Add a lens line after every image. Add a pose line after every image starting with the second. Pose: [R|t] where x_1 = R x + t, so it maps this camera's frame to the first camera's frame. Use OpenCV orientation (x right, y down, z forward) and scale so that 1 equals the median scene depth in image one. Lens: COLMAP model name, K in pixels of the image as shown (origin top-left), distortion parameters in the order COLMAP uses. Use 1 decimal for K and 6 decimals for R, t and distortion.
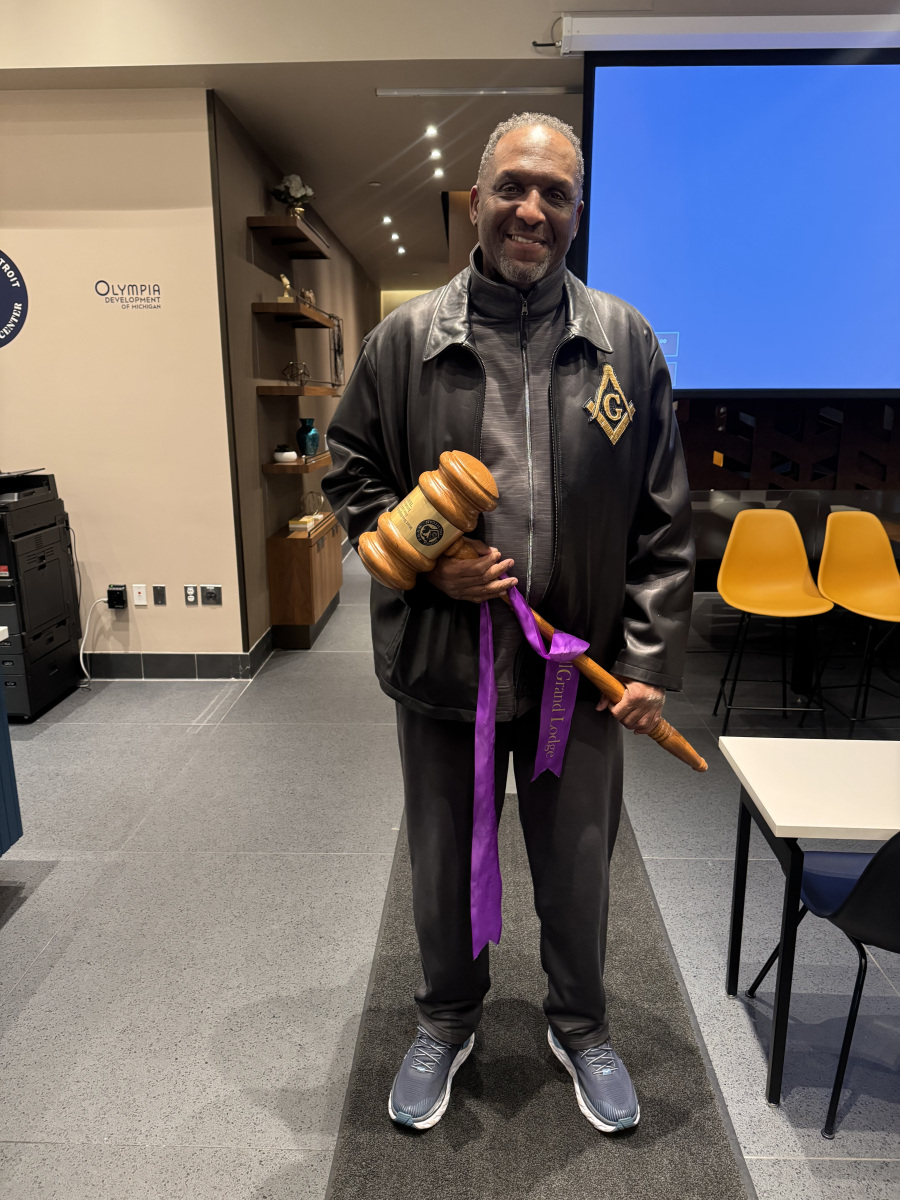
lens RADIAL K [[841.4, 0, 446.7], [0, 841.4, 598.3], [0, 0, 1]] dist [-0.024691, 0.010037]
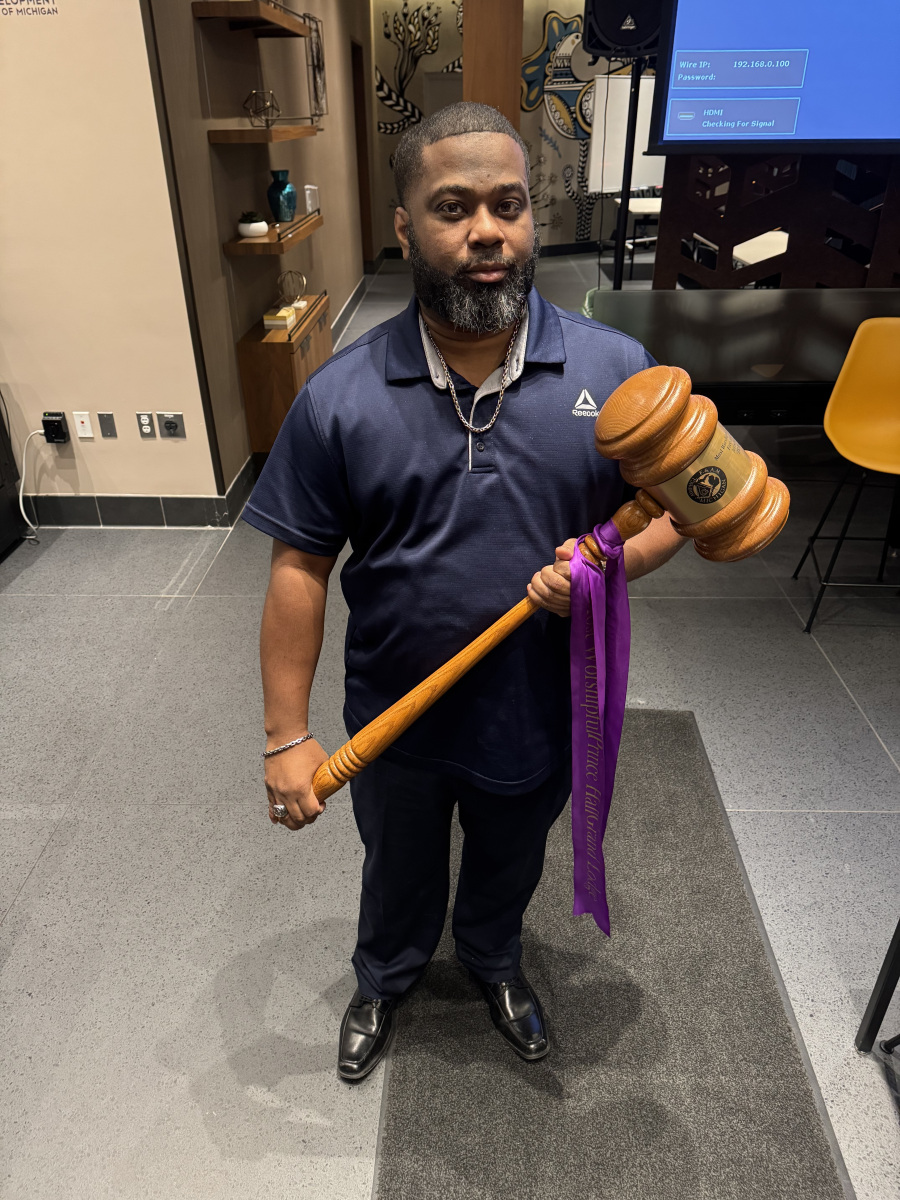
lens RADIAL K [[841.4, 0, 470.0], [0, 841.4, 602.1], [0, 0, 1]] dist [-0.024691, 0.010037]
pose [[0.999653, -0.020323, 0.016766, -0.011747], [0.014664, 0.957885, 0.286776, -0.066637], [-0.021889, -0.286431, 0.957851, 0.176542]]
